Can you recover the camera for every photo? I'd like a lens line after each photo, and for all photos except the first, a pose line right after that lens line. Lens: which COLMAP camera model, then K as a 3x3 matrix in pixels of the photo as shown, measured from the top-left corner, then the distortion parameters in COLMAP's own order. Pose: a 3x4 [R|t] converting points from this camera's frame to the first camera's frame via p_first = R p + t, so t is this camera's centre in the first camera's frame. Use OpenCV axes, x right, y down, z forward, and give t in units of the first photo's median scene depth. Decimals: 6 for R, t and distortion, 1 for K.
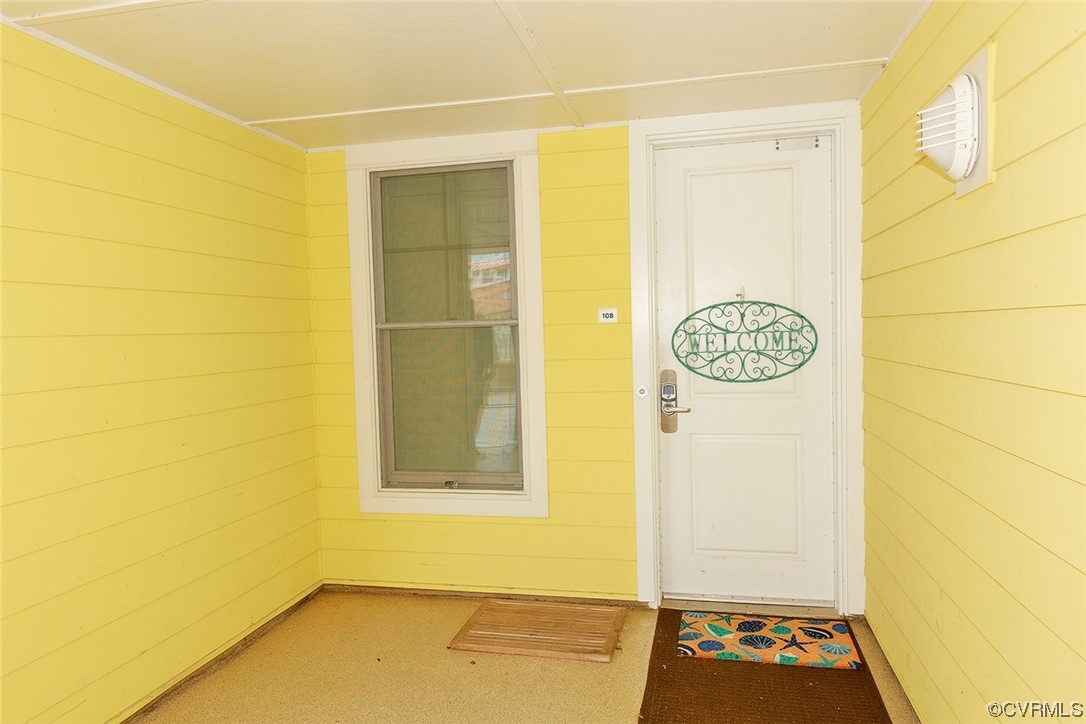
lens RADIAL K [[724.0, 0, 544.4], [0, 724.0, 358.9], [0, 0, 1]] dist [0.016903, 0.001126]
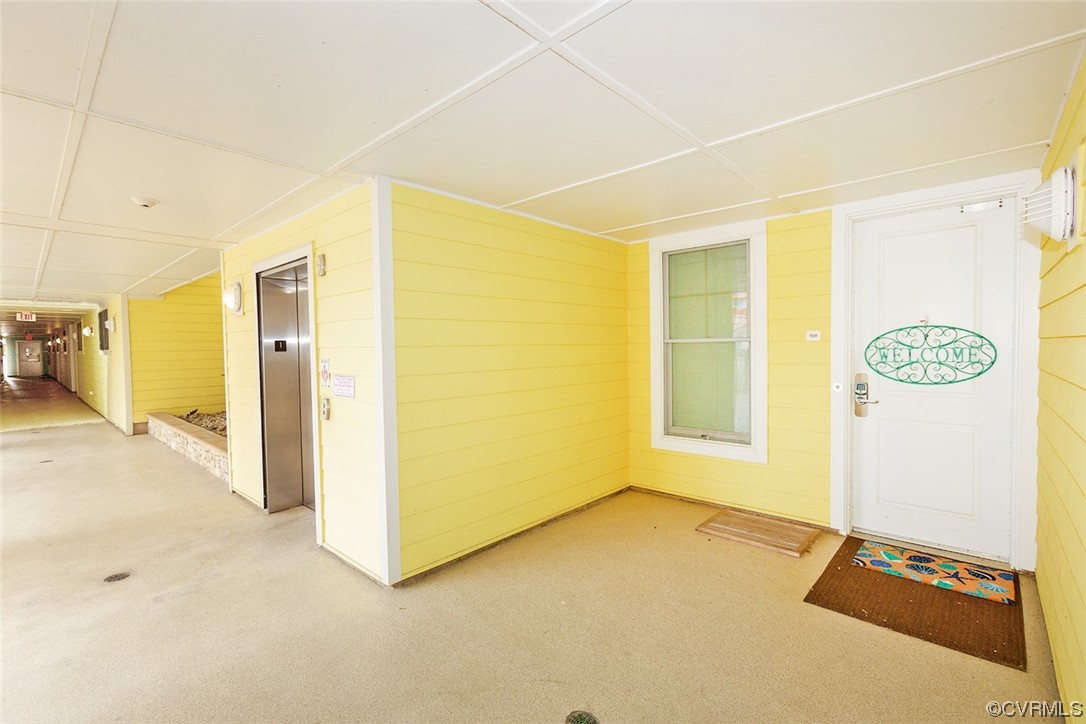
lens RADIAL K [[477.7, 0, 538.6], [0, 477.7, 361.6], [0, 0, 1]] dist [0.003325, 0.000411]
pose [[0.865371, 0.030216, -0.500220, 0.093409], [-0.029140, 0.999526, 0.009965, 0.001274], [0.500284, 0.005953, 0.865841, -0.154514]]
